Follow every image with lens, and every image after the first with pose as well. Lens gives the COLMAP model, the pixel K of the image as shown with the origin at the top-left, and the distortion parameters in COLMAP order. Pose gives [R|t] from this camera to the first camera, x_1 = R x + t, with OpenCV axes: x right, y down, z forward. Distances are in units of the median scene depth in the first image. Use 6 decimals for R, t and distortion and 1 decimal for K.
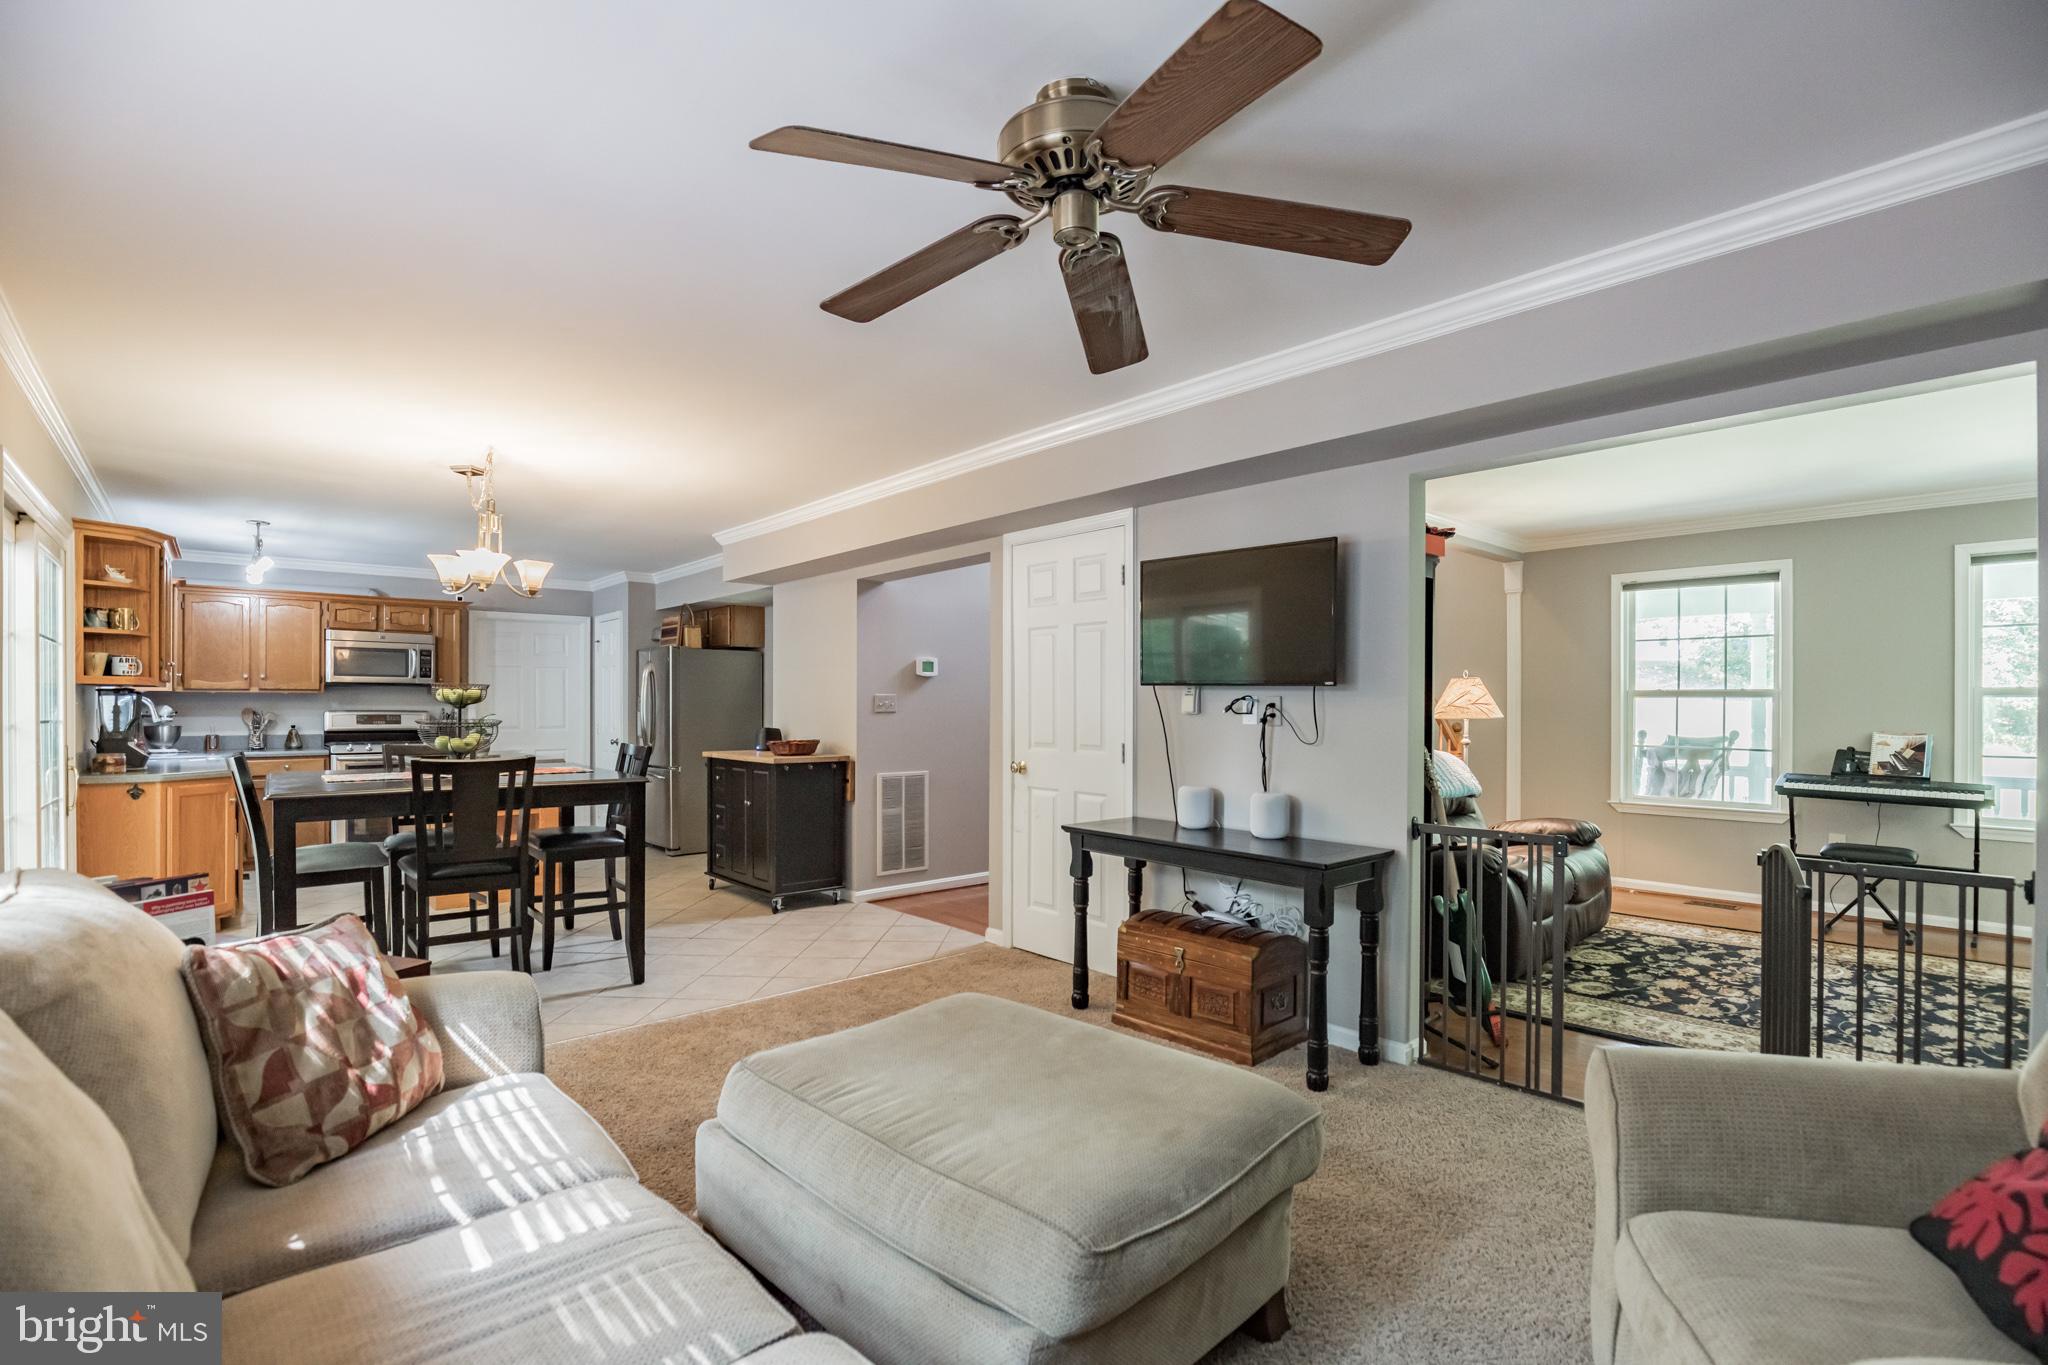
lens RADIAL K [[951.9, 0, 1020.4], [0, 951.9, 695.2], [0, 0, 1]] dist [-0.016903, -0.000033]
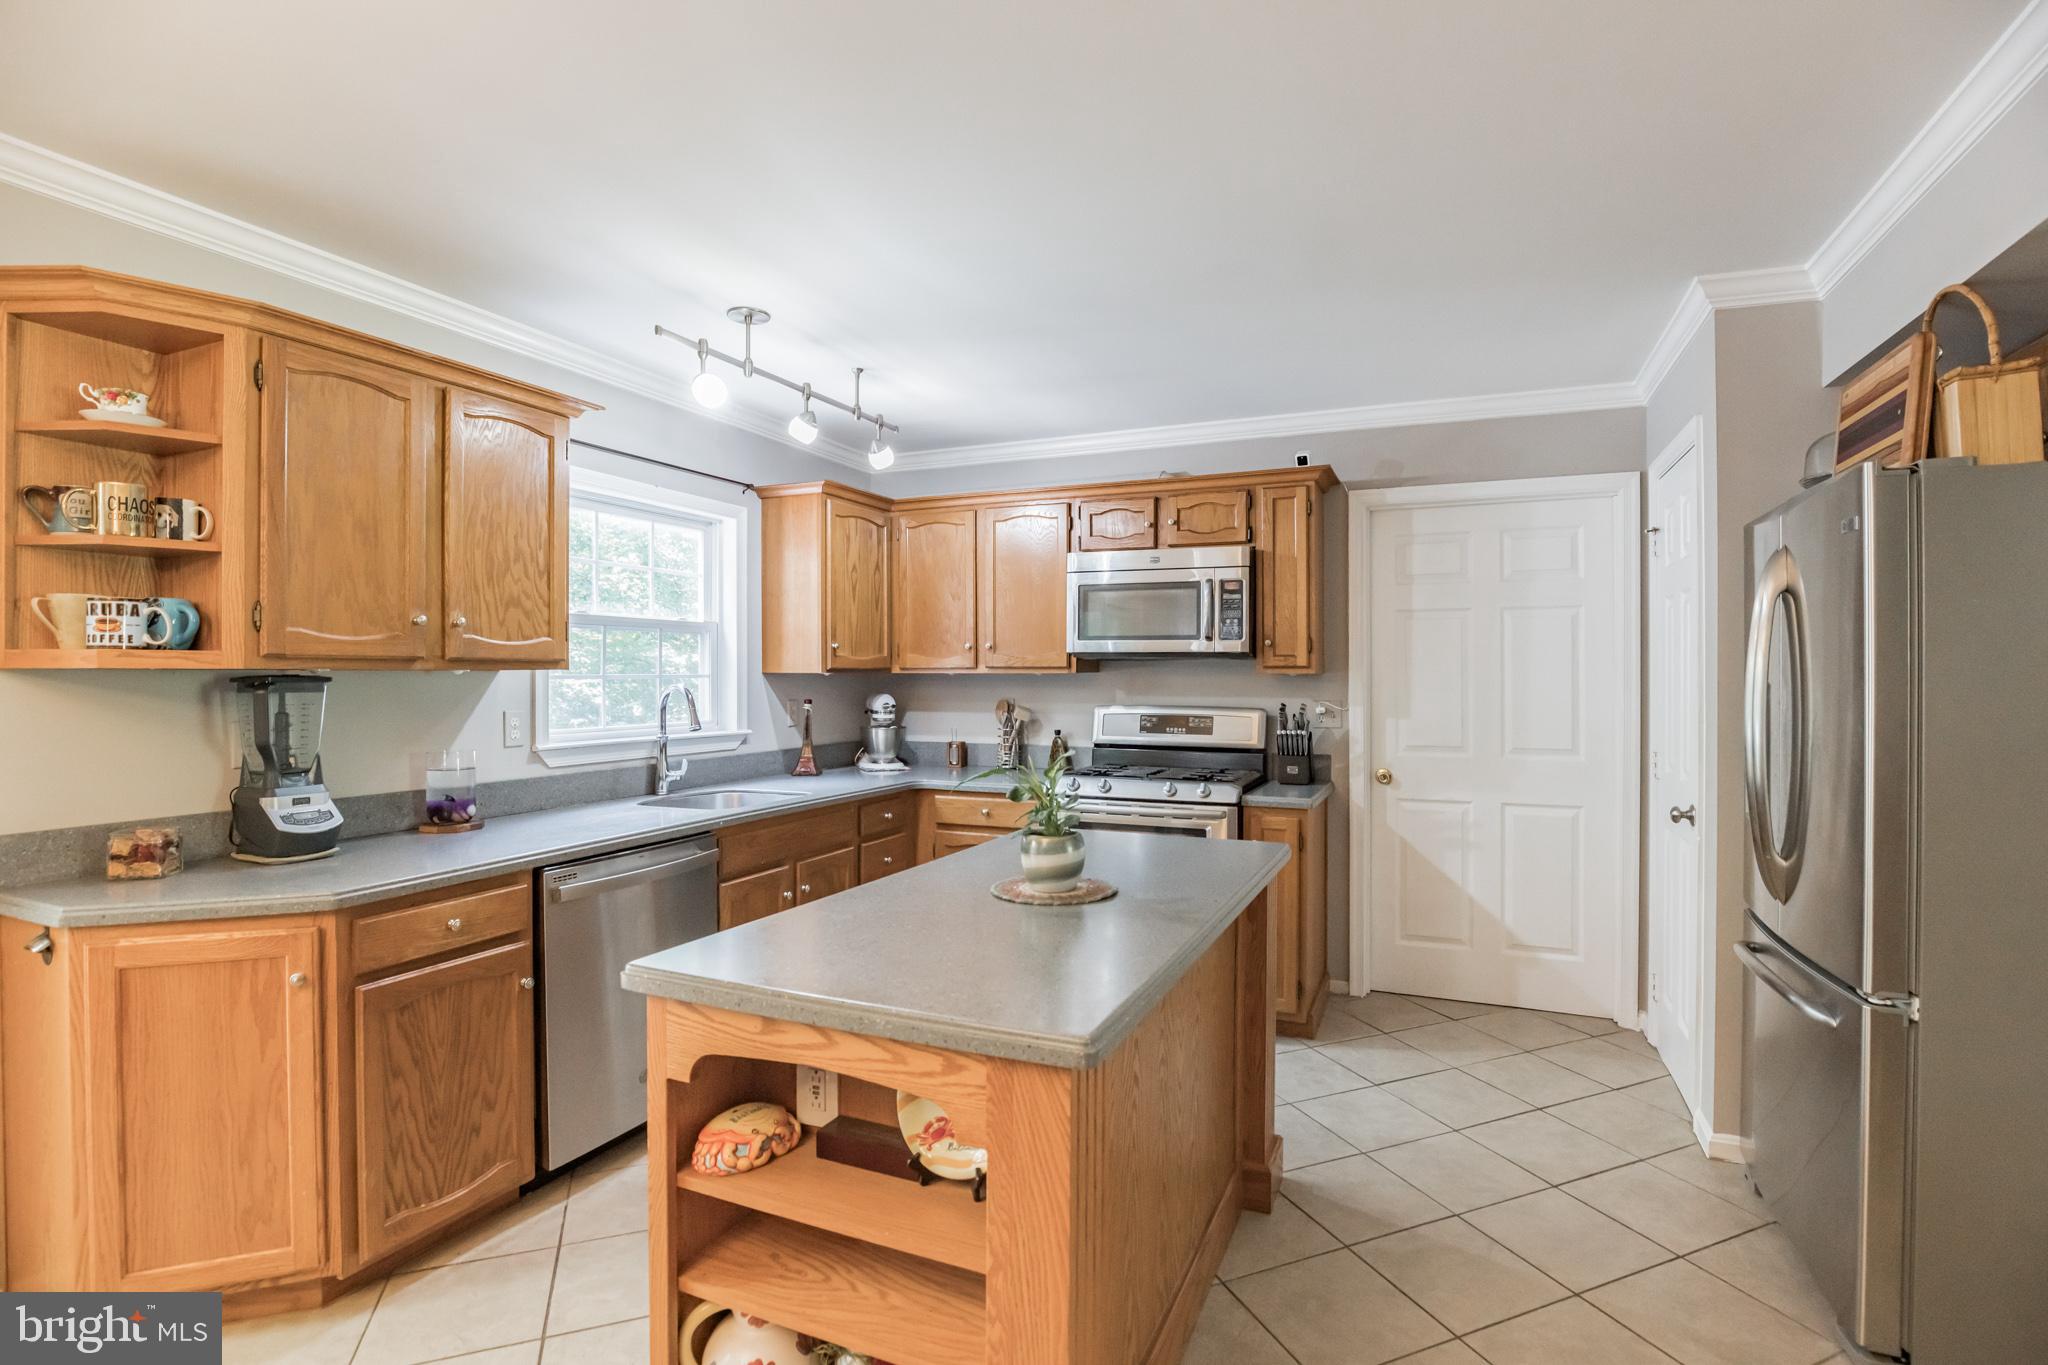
lens RADIAL K [[974.1, 0, 1020.3], [0, 974.1, 658.7], [0, 0, 1]] dist [-0.021840, -0.000256]
pose [[0.416372, -0.013979, -0.909087, -0.242906], [-0.002083, 0.999865, -0.016329, -0.001562], [0.909192, 0.008692, 0.416287, 0.721240]]
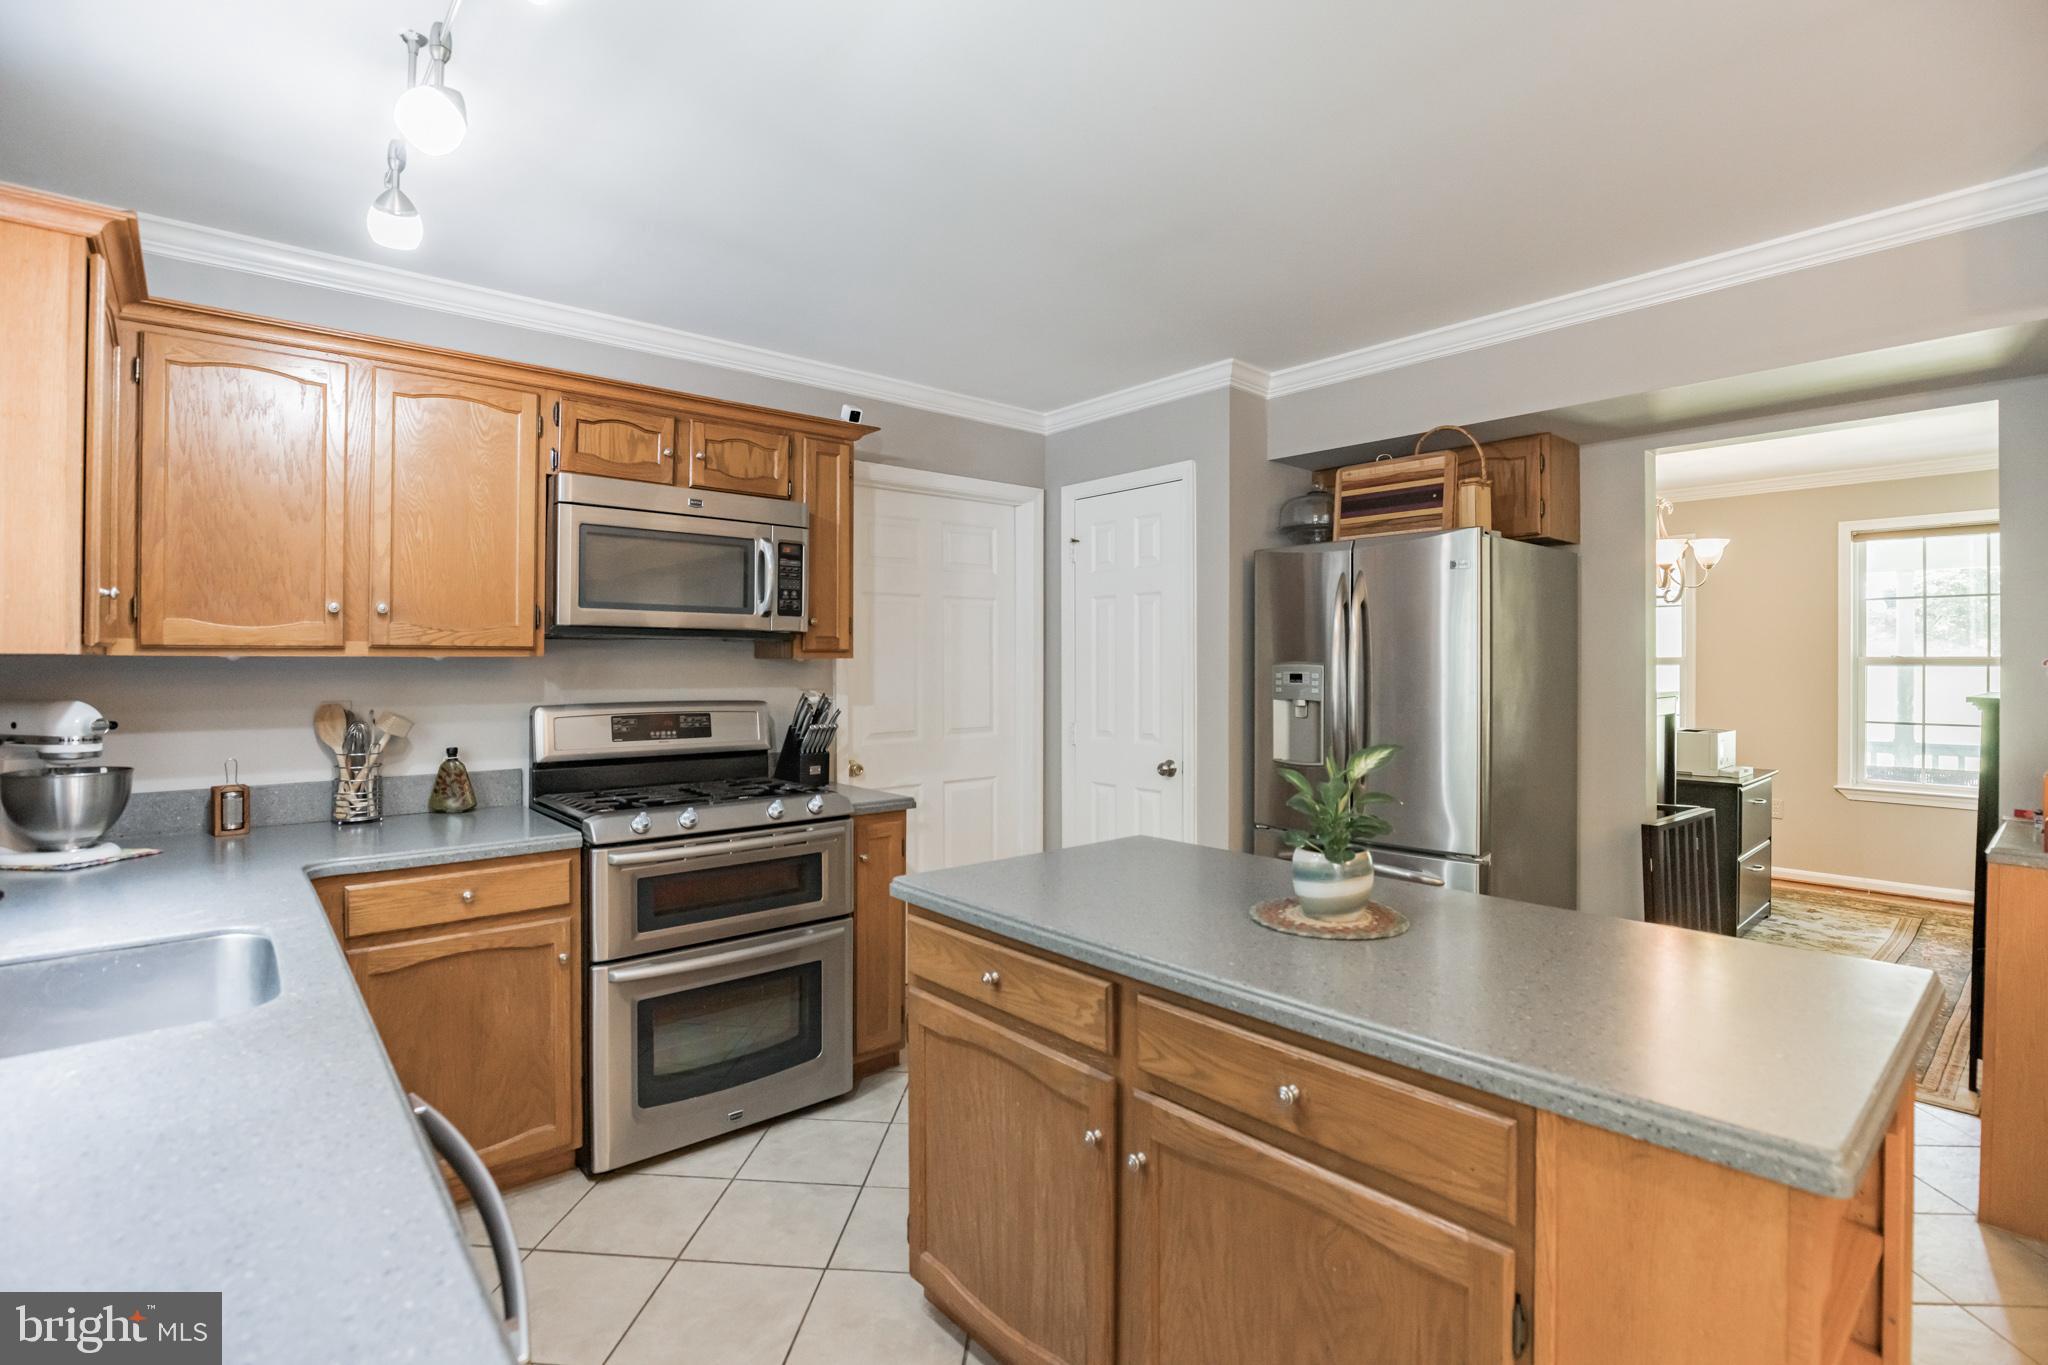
lens RADIAL K [[974.1, 0, 1020.3], [0, 974.1, 658.7], [0, 0, 1]] dist [-0.021840, -0.000256]
pose [[0.999956, -0.001205, -0.009336, -0.543812], [0.001149, 0.999981, -0.006014, 0.000539], [0.009343, 0.006003, 0.999938, 0.625651]]
